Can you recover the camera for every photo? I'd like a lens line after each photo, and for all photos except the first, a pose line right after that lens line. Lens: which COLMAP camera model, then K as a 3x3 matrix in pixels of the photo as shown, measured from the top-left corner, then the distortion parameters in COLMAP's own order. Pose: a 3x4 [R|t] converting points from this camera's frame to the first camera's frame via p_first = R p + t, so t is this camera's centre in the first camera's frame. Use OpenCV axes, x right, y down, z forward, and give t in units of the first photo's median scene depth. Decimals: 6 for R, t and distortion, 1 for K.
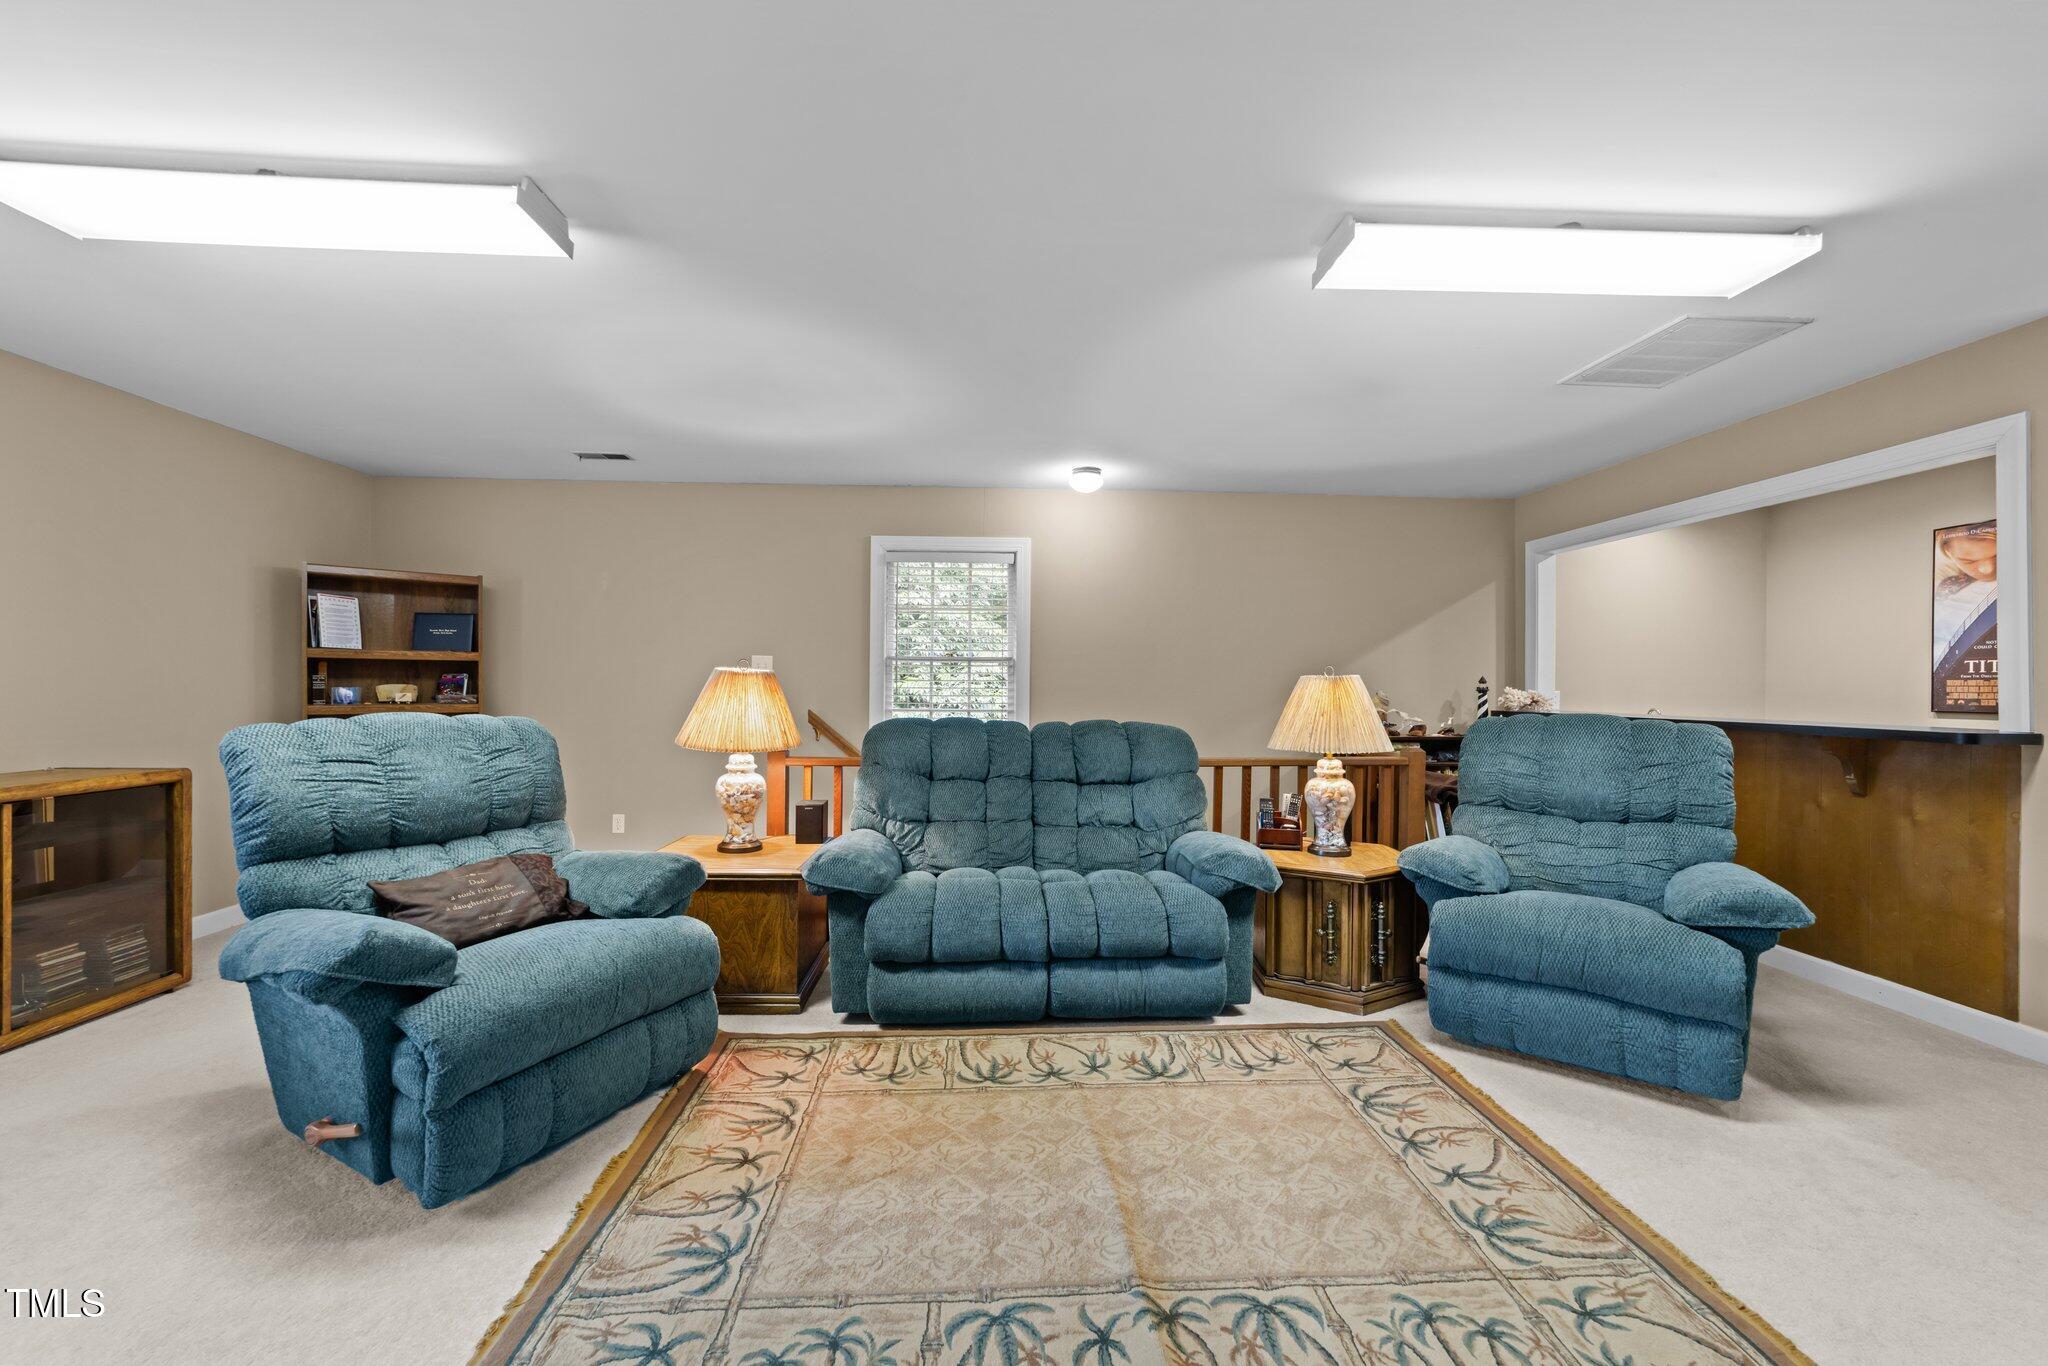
lens RADIAL K [[781.5, 0, 1025.1], [0, 781.5, 690.0], [0, 0, 1]] dist [-0.008013, 0.000615]
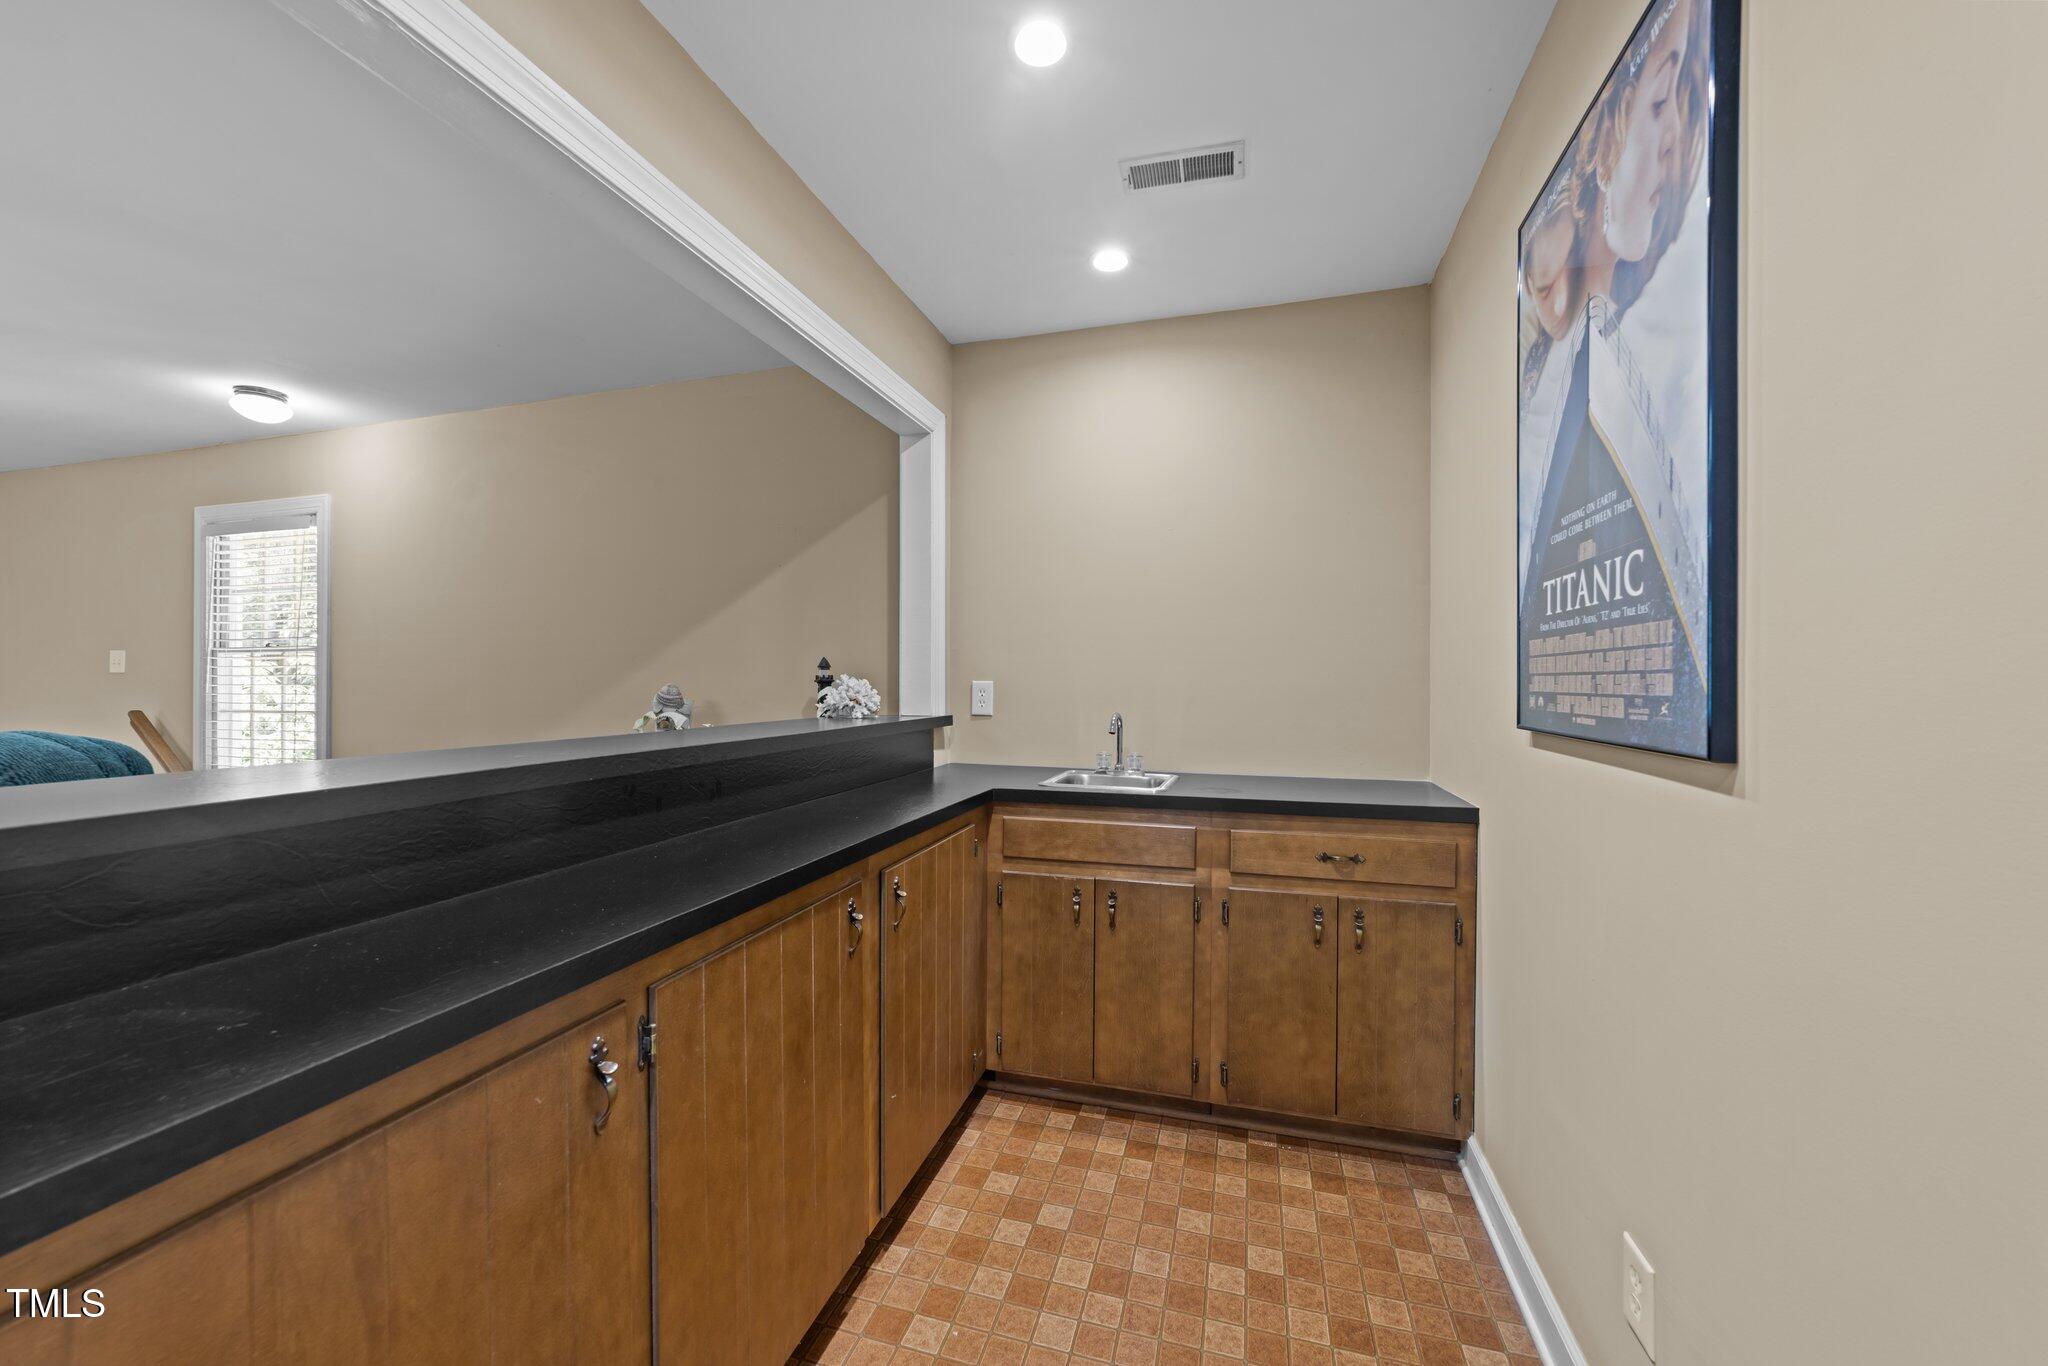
lens RADIAL K [[781.5, 0, 1025.0], [0, 781.5, 682.2], [0, 0, 1]] dist [-0.008013, 0.000615]
pose [[0.944175, -0.008975, -0.329322, 1.842120], [0.007991, 0.999959, -0.004341, 0.010576], [0.329348, 0.001467, 0.944208, 0.990288]]
